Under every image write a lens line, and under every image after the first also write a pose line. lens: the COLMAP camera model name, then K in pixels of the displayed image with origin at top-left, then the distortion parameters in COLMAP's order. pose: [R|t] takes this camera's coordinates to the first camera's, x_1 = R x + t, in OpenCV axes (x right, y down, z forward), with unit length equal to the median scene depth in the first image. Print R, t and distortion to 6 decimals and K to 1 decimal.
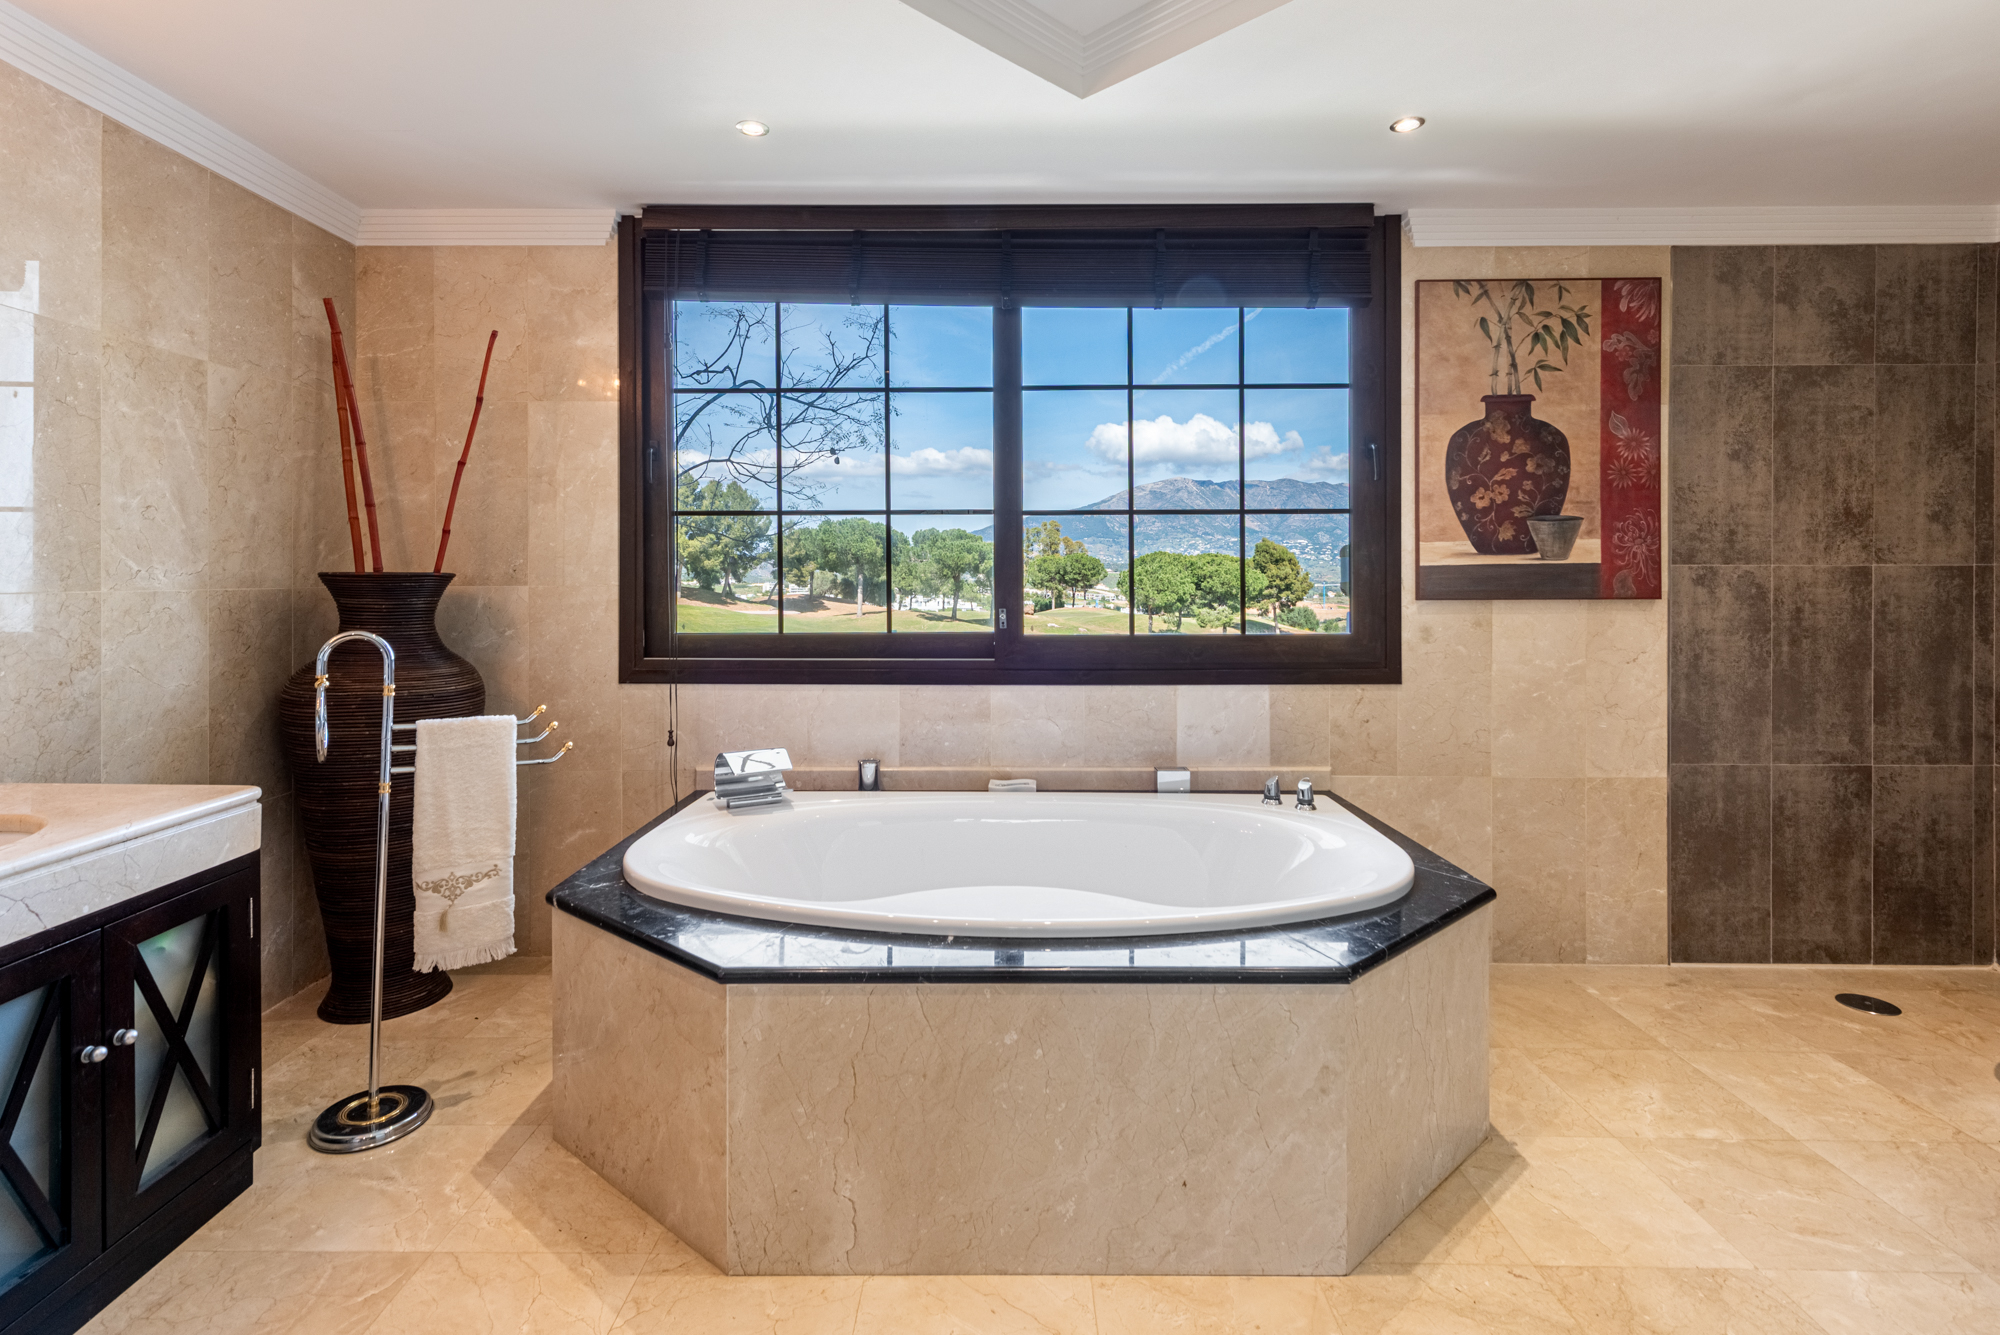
lens RADIAL K [[941.3, 0, 993.9], [0, 941.3, 573.3], [0, 0, 1]] dist [0.000489, 0.000074]
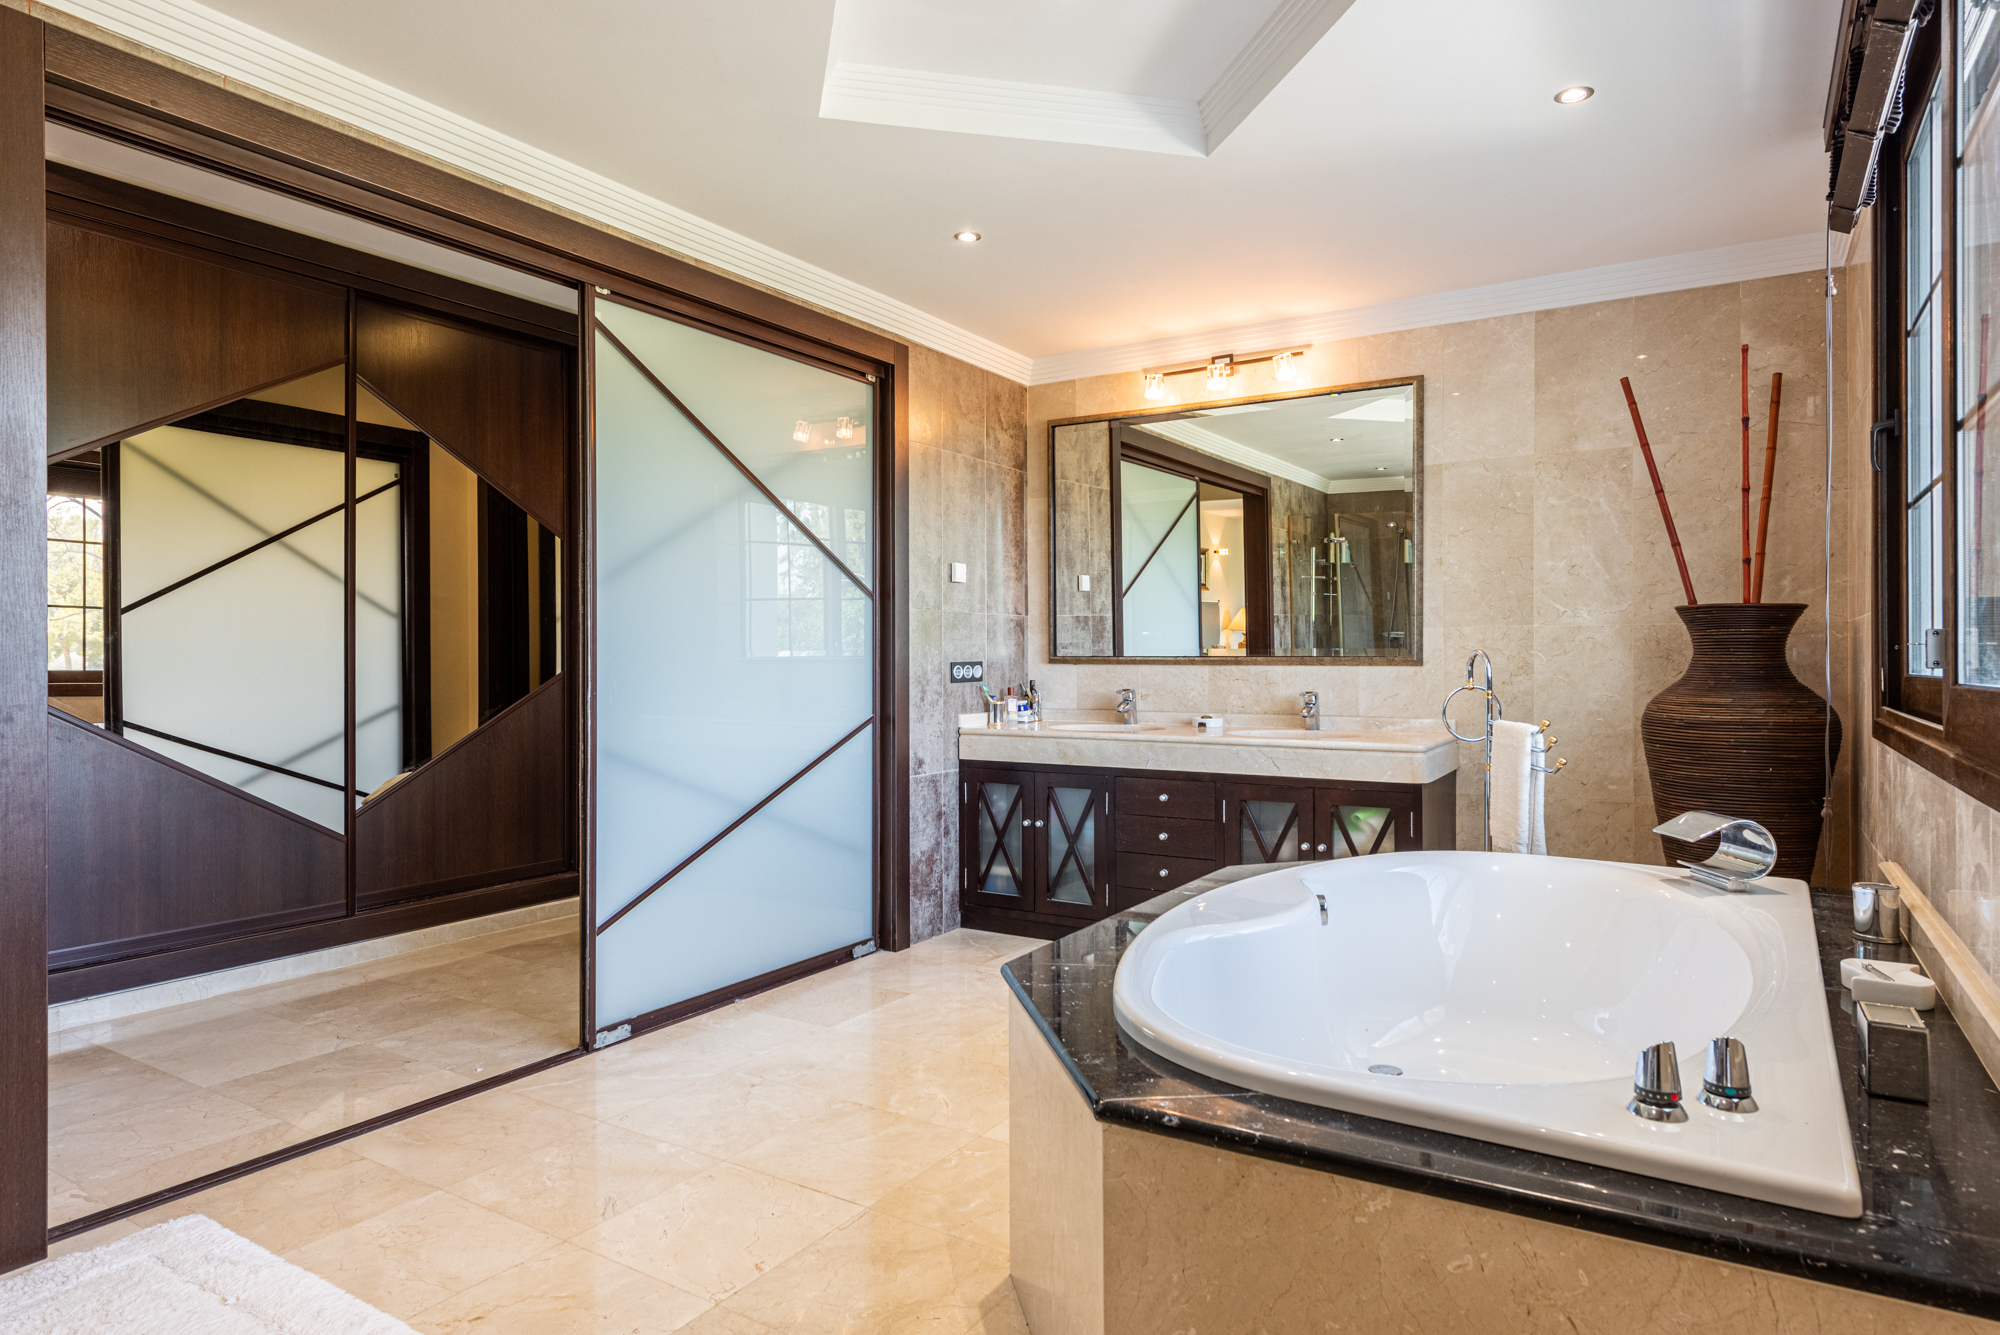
lens RADIAL K [[1144.2, 0, 1004.6], [0, 1144.2, 664.6], [0, 0, 1]] dist [-0.000398, -0.000109]
pose [[-0.528167, 0.001718, -0.849139, 1.077270], [0.002882, 0.999996, 0.000231, 0.079308], [0.849136, -0.002326, -0.528170, 1.254486]]
